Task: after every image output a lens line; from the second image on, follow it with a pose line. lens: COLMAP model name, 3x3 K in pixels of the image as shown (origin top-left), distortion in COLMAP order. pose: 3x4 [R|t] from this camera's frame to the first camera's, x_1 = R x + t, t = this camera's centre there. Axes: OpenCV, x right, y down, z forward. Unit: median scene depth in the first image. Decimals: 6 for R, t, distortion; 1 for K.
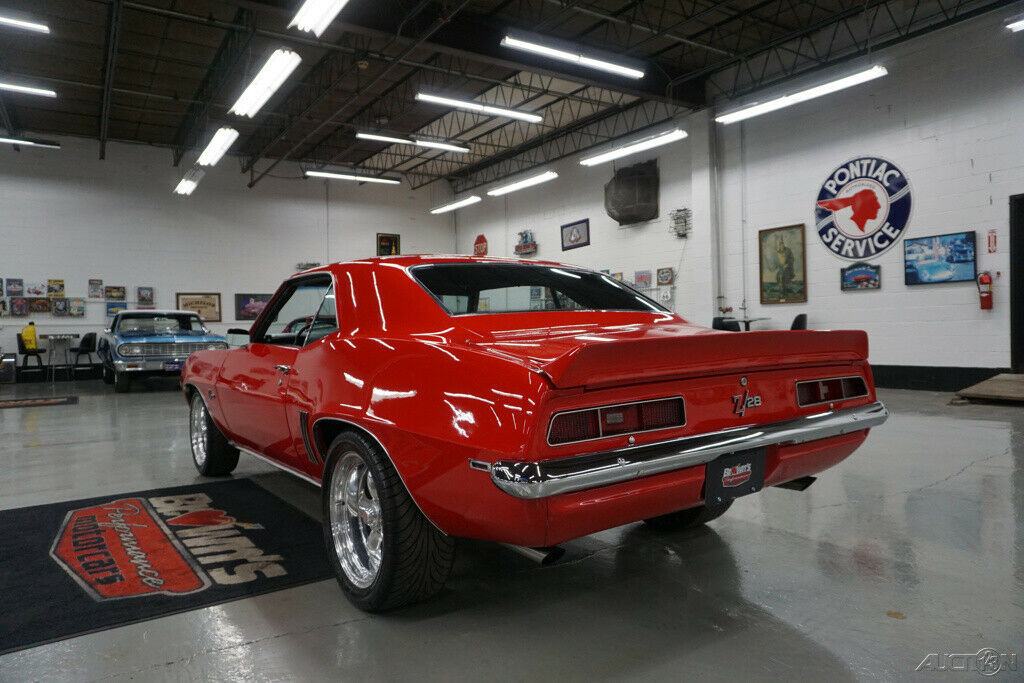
lens RADIAL K [[649.1, 0, 469.0], [0, 649.1, 338.9], [0, 0, 1]] dist [-0.046883, 0.025915]
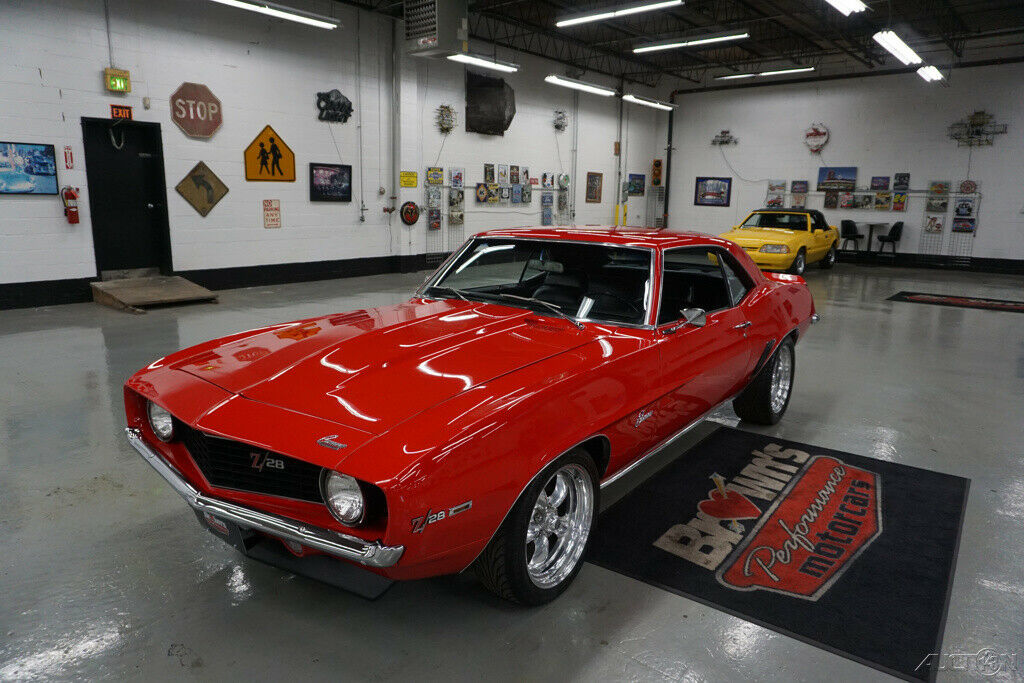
lens RADIAL K [[680.2, 0, 511.8], [0, 680.2, 338.2], [0, 0, 1]] dist [-0.051747, 0.032819]
pose [[-0.308957, -0.179051, 0.934070, -0.500723], [0.002479, 0.981964, 0.189051, -0.066979], [-0.951073, 0.060724, -0.302941, 0.656440]]
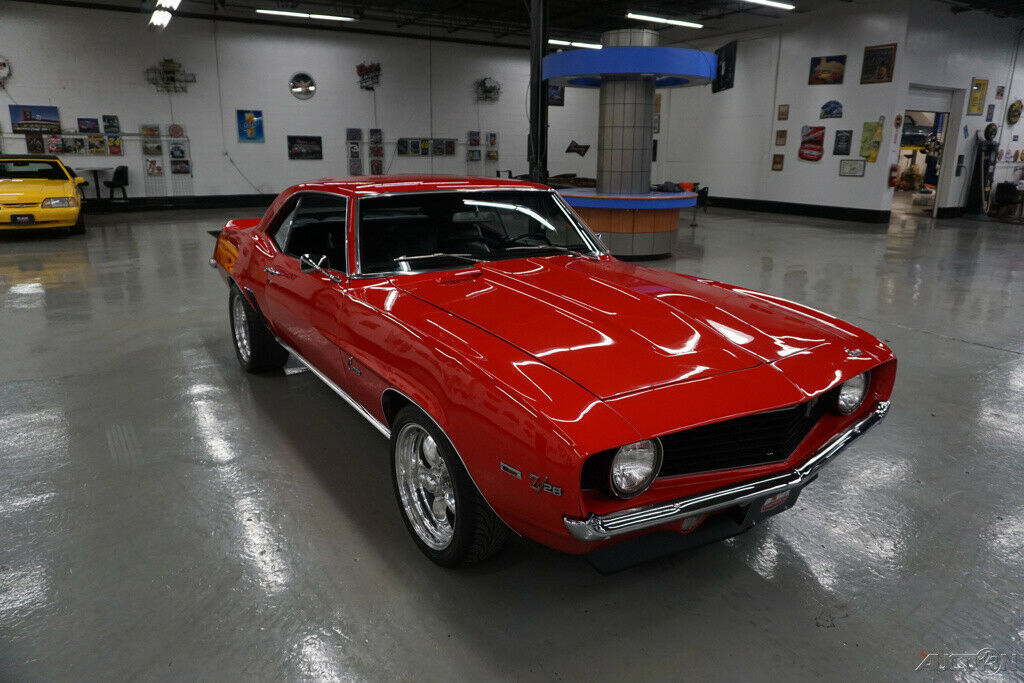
lens RADIAL K [[680.2, 0, 511.8], [0, 680.2, 338.2], [0, 0, 1]] dist [-0.051747, 0.032819]
pose [[-0.999989, 0.003749, 0.002869, -0.091526], [0.004389, 0.962072, 0.272762, -0.071840], [-0.001738, 0.272771, -0.962077, 0.943422]]
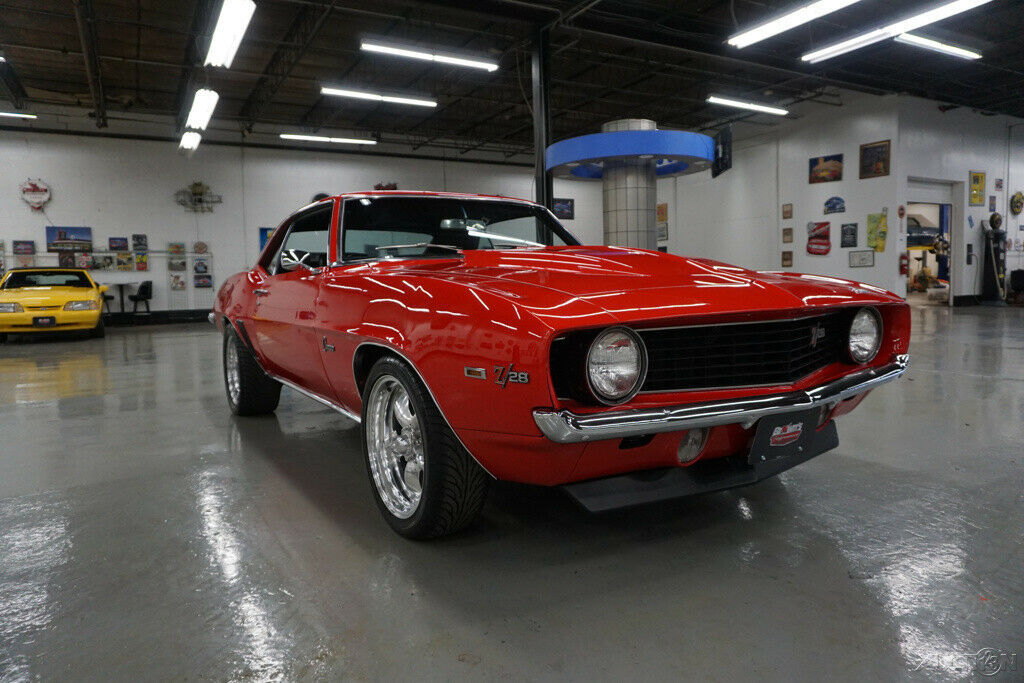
lens RADIAL K [[680.2, 0, 511.8], [0, 680.2, 338.2], [0, 0, 1]] dist [-0.051747, 0.032819]
pose [[-0.998826, 0.036947, 0.031343, -0.108908], [0.039552, 0.995419, 0.087042, 0.009298], [-0.027984, 0.088179, -0.995711, 0.936802]]
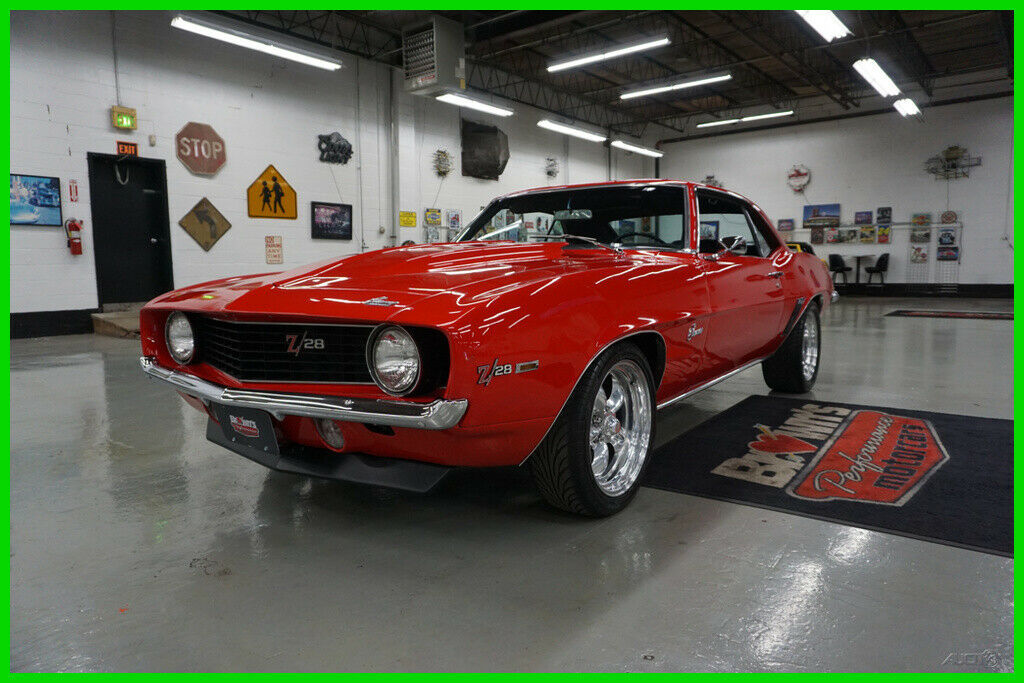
lens RADIAL K [[667.2, 0, 512.0], [0, 667.2, 341.5], [0, 0, 1]] dist [-0.051278, 0.035038]
pose [[-0.326968, -0.082104, 0.941462, -0.477878], [0.027272, 0.994984, 0.096243, 0.012815], [-0.944642, 0.057144, -0.323089, 0.678201]]
